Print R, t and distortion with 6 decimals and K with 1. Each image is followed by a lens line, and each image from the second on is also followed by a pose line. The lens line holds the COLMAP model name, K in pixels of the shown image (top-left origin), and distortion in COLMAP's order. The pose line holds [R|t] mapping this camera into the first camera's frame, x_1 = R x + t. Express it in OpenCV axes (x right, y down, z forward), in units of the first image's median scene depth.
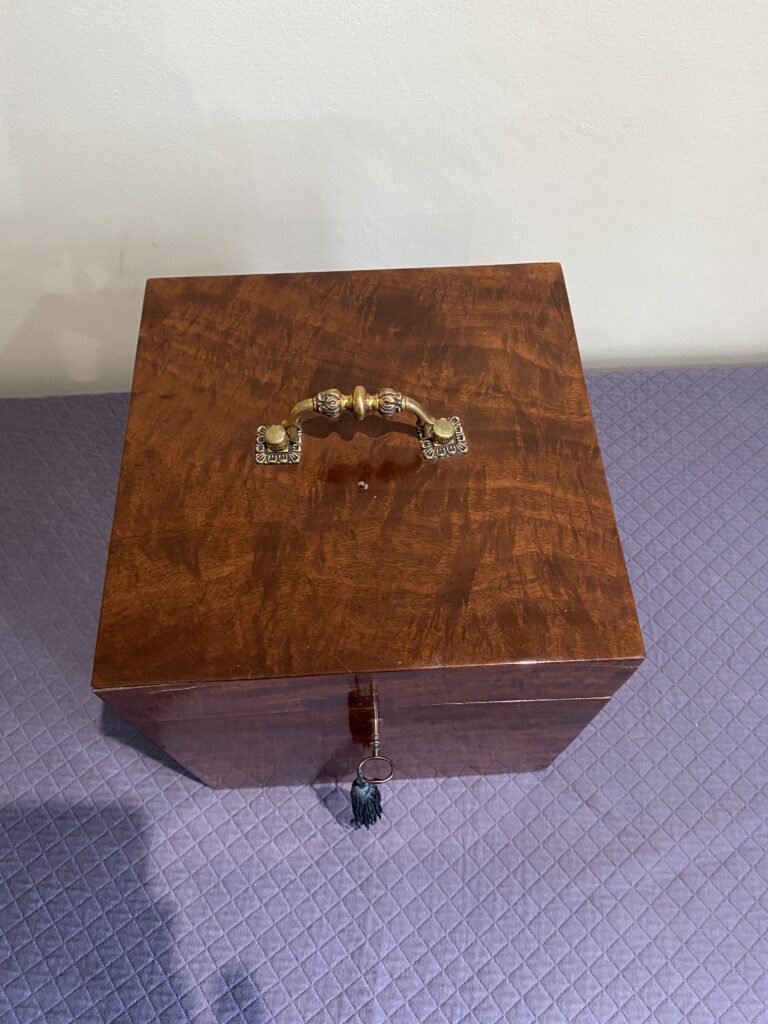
lens RADIAL K [[768.2, 0, 406.6], [0, 768.2, 506.0], [0, 0, 1]] dist [-0.004178, -0.024793]
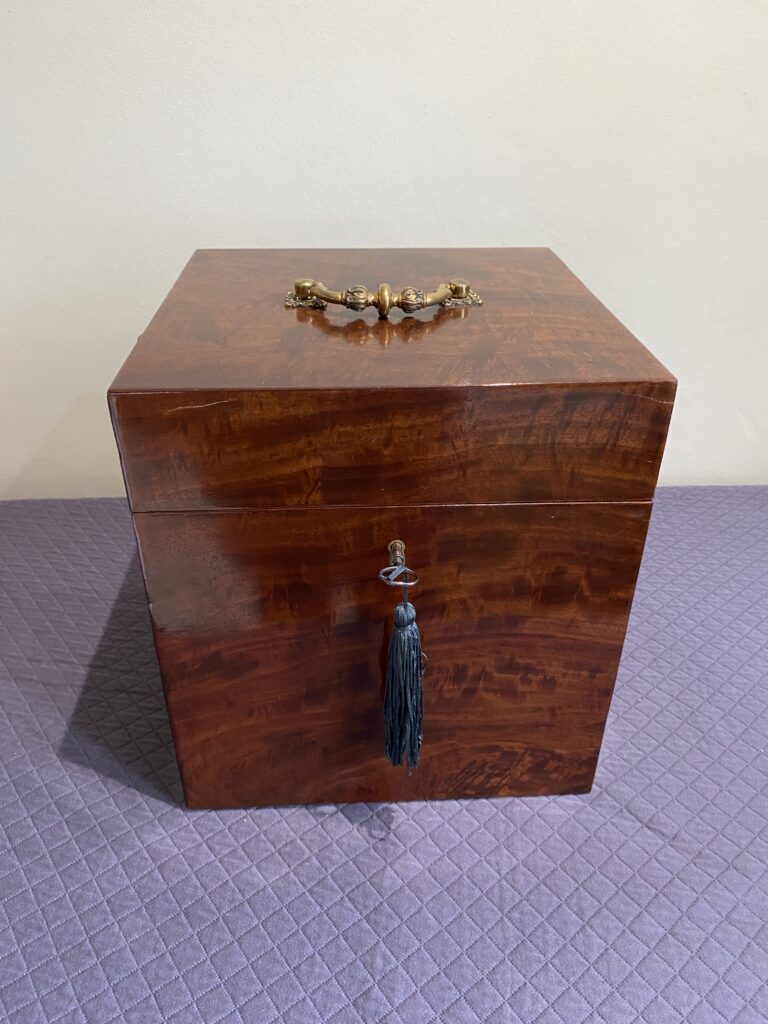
lens RADIAL K [[768.2, 0, 406.6], [0, 768.2, 506.0], [0, 0, 1]] dist [-0.004178, -0.024793]
pose [[0.999902, -0.000744, 0.013968, -0.030595], [0.007448, 0.873583, -0.486618, 0.502689], [-0.011840, 0.486674, 0.873503, 0.139139]]
